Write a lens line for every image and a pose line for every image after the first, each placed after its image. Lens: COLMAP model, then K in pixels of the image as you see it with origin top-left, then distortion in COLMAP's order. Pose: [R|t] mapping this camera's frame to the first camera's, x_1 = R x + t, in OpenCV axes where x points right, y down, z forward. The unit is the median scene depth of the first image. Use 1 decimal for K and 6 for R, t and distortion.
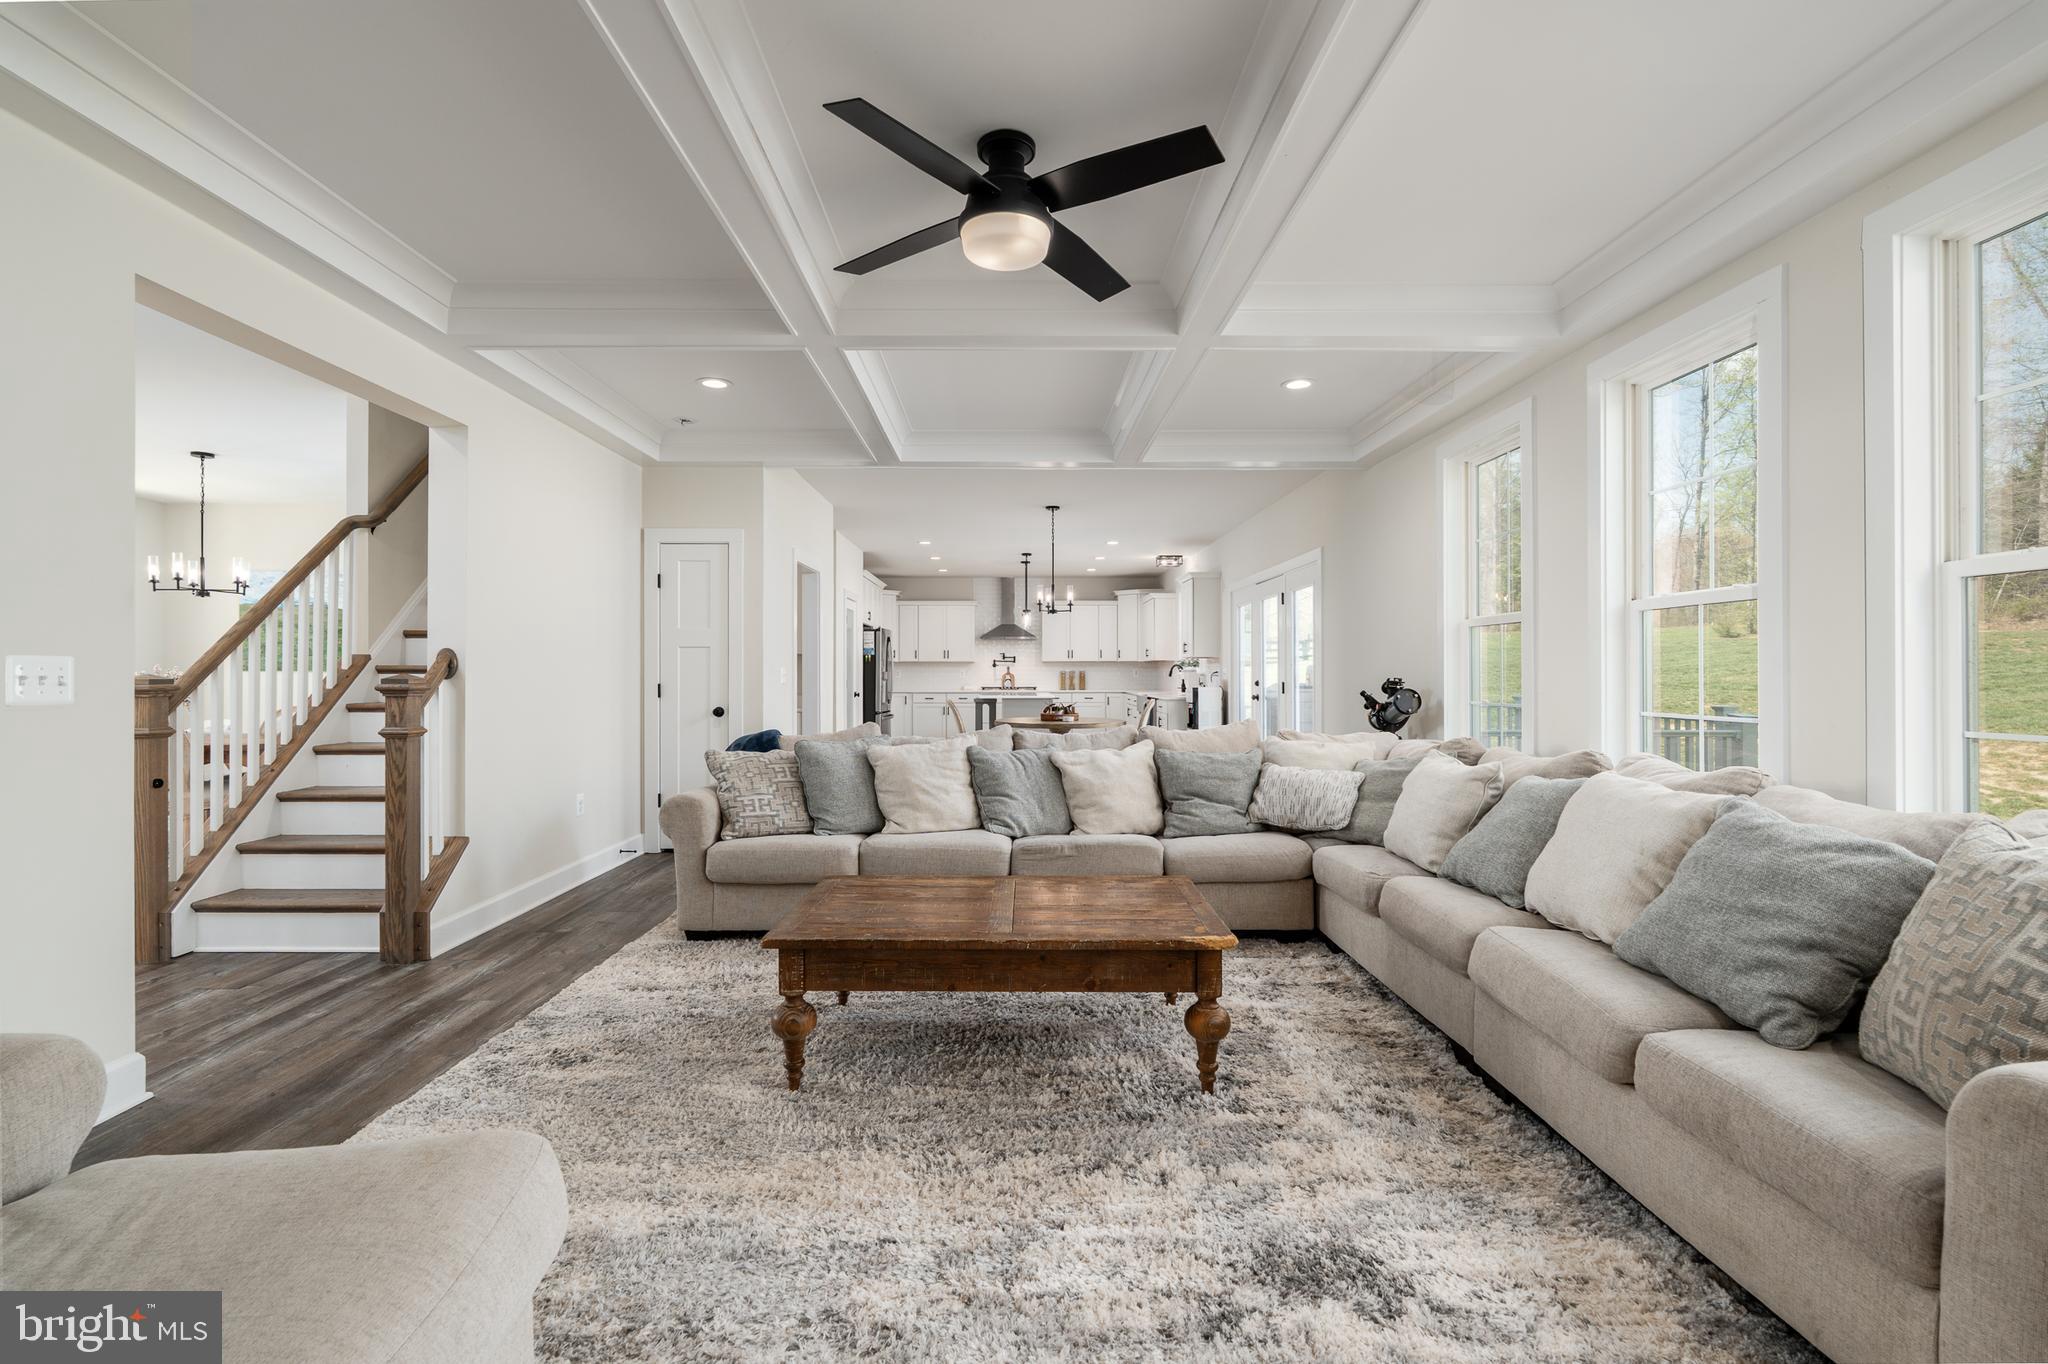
lens RADIAL K [[913.1, 0, 1015.8], [0, 913.1, 669.8], [0, 0, 1]] dist [-0.007571, 0.002209]
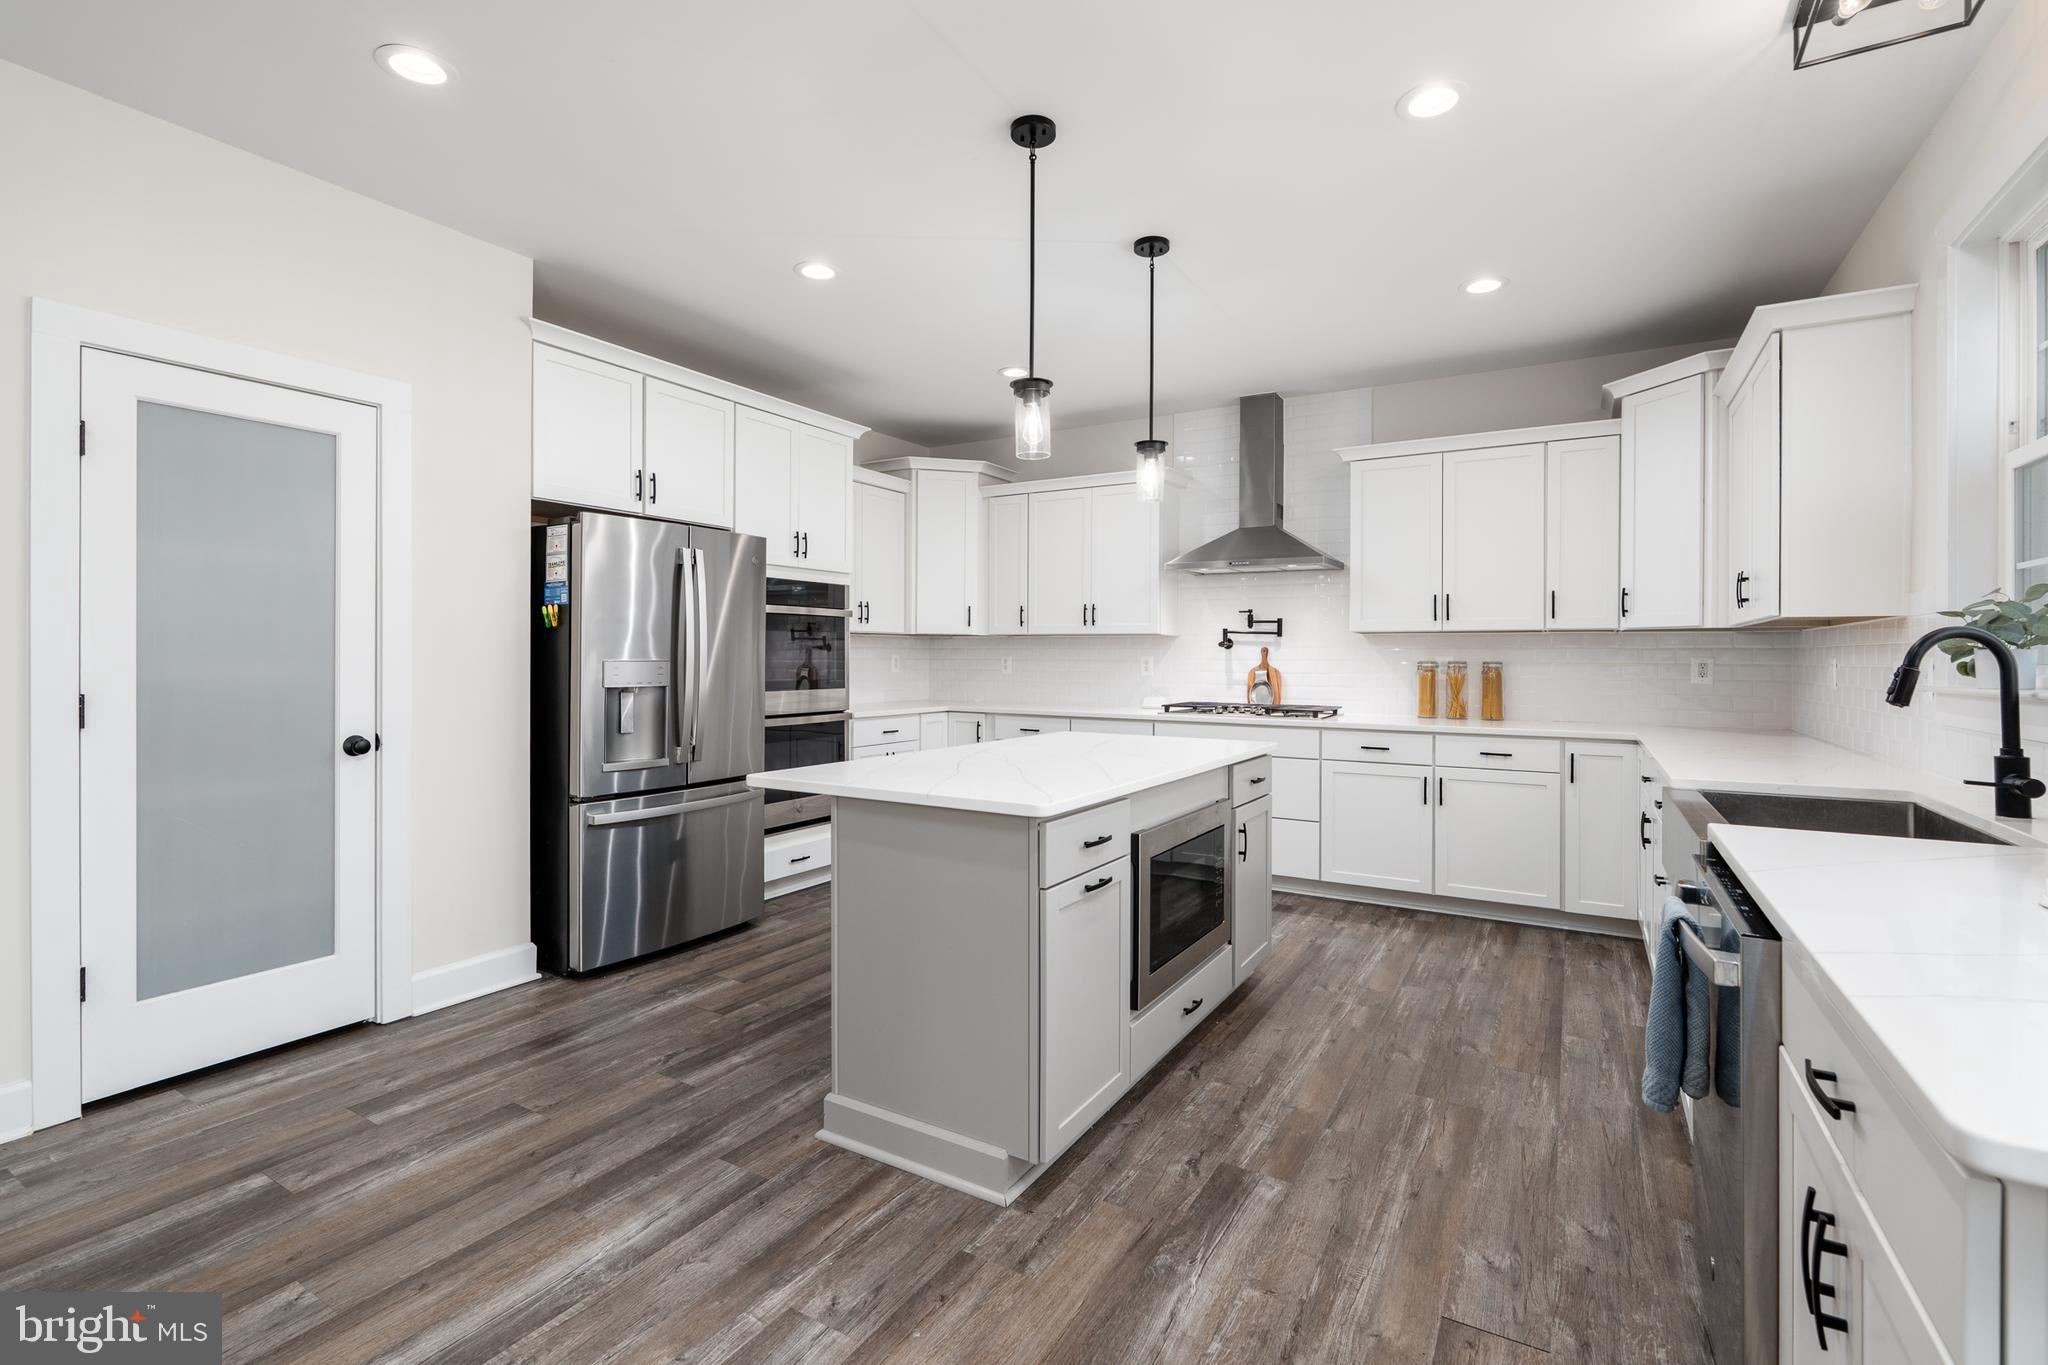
lens RADIAL K [[913.1, 0, 1026.6], [0, 913.1, 662.9], [0, 0, 1]] dist [-0.007571, 0.002209]
pose [[0.855176, 0.007660, -0.518282, 0.100866], [-0.002775, 0.999944, 0.010200, -0.000756], [0.518331, -0.007284, 0.855149, 0.661843]]
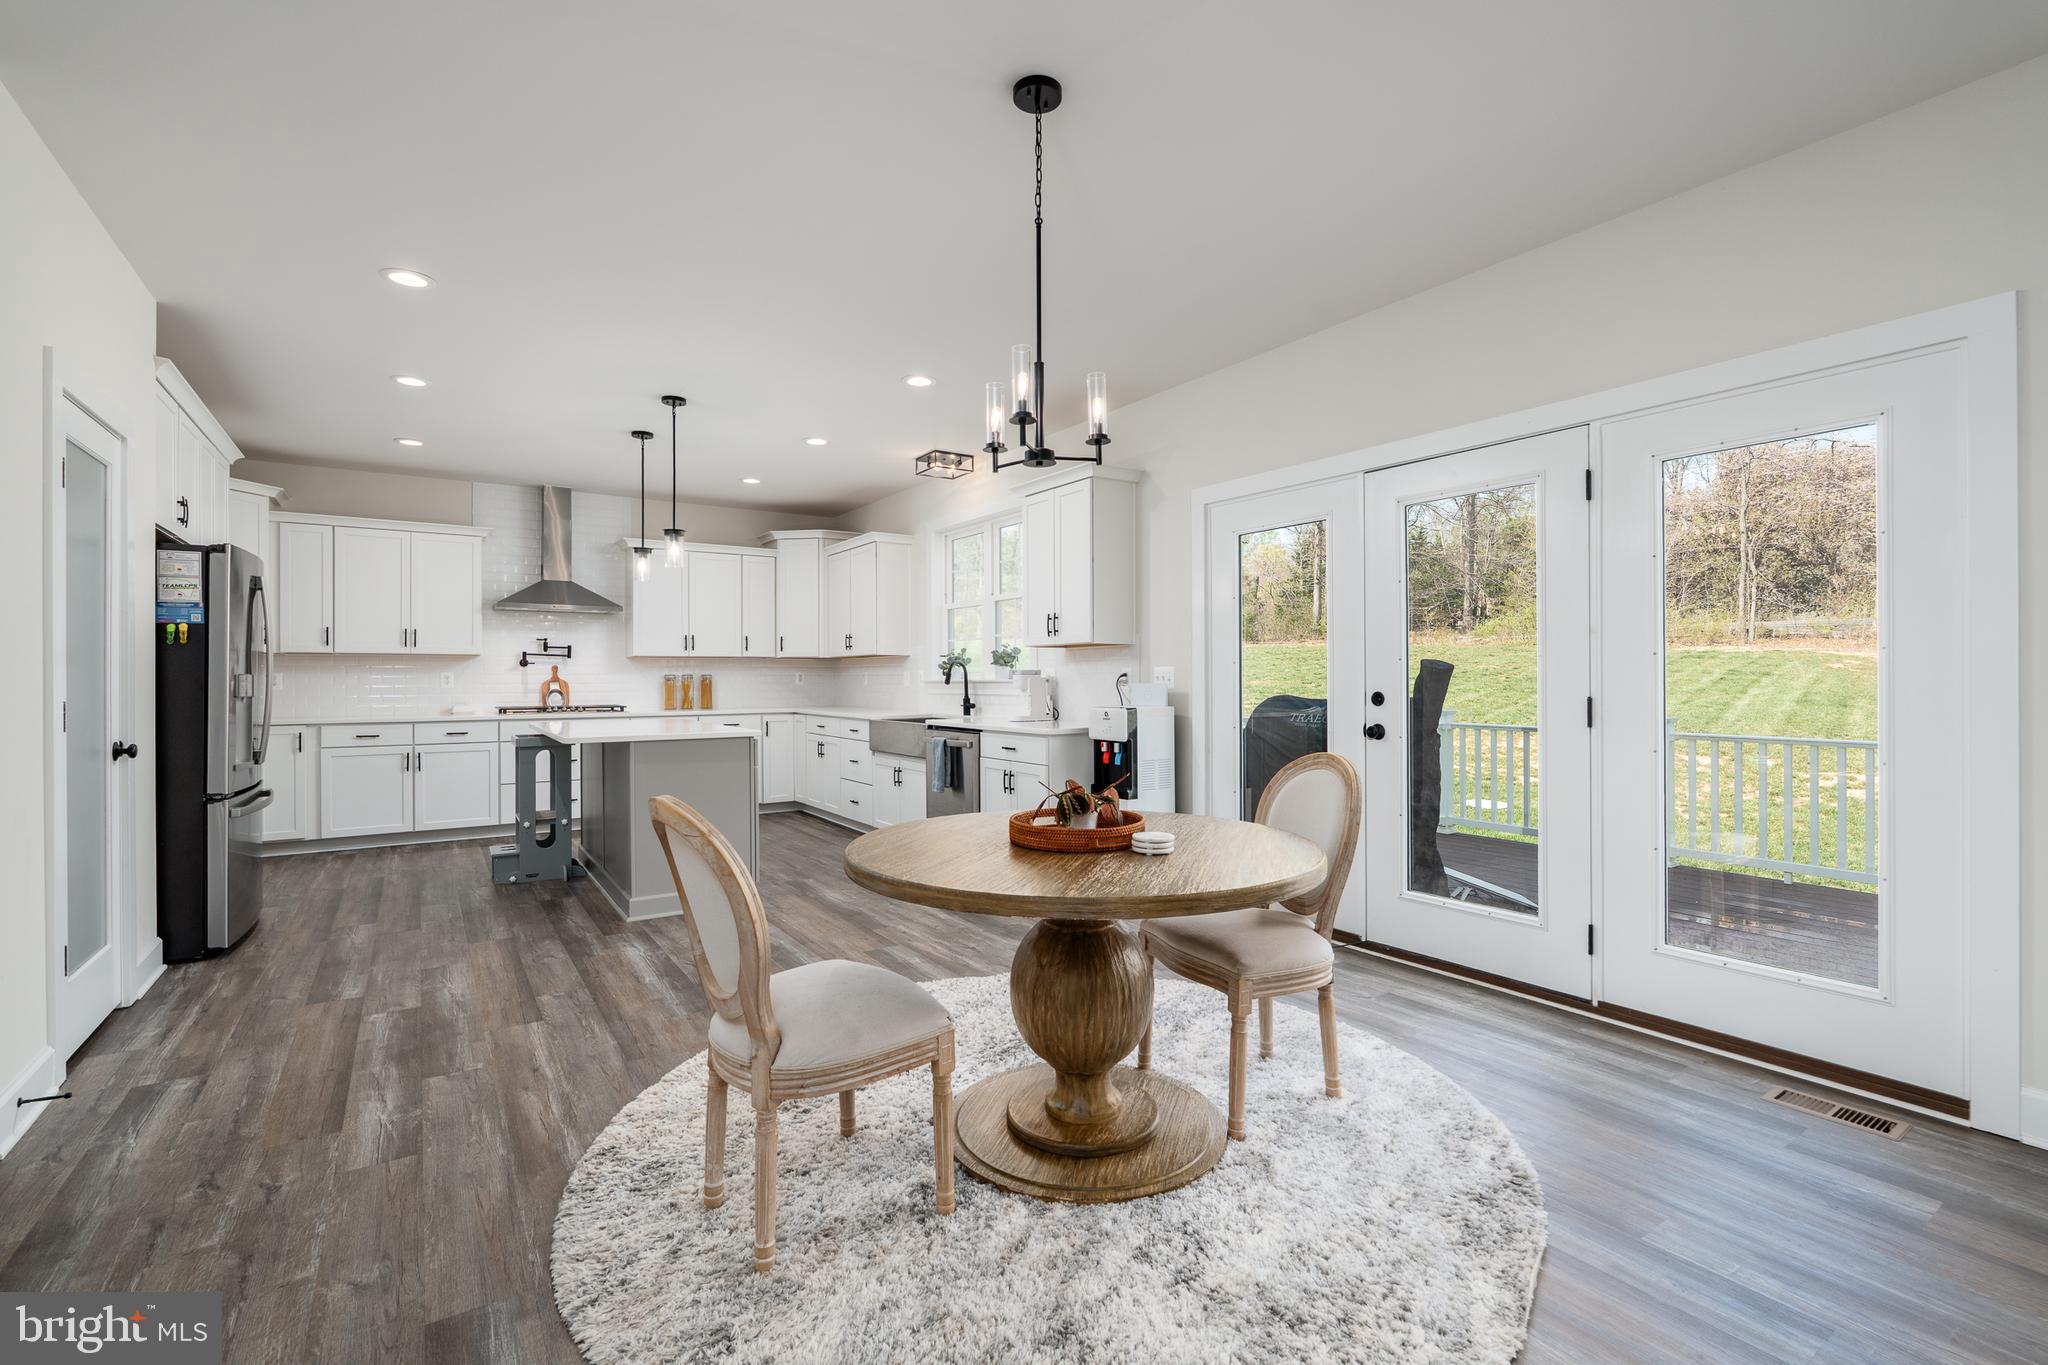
lens RADIAL K [[913.1, 0, 1024.1], [0, 913.1, 675.9], [0, 0, 1]] dist [-0.007571, 0.002209]
pose [[0.835364, -0.001996, 0.549694, -0.069921], [0.001457, 0.999998, 0.001417, 0.001900], [-0.549695, -0.000383, 0.835365, 0.451477]]
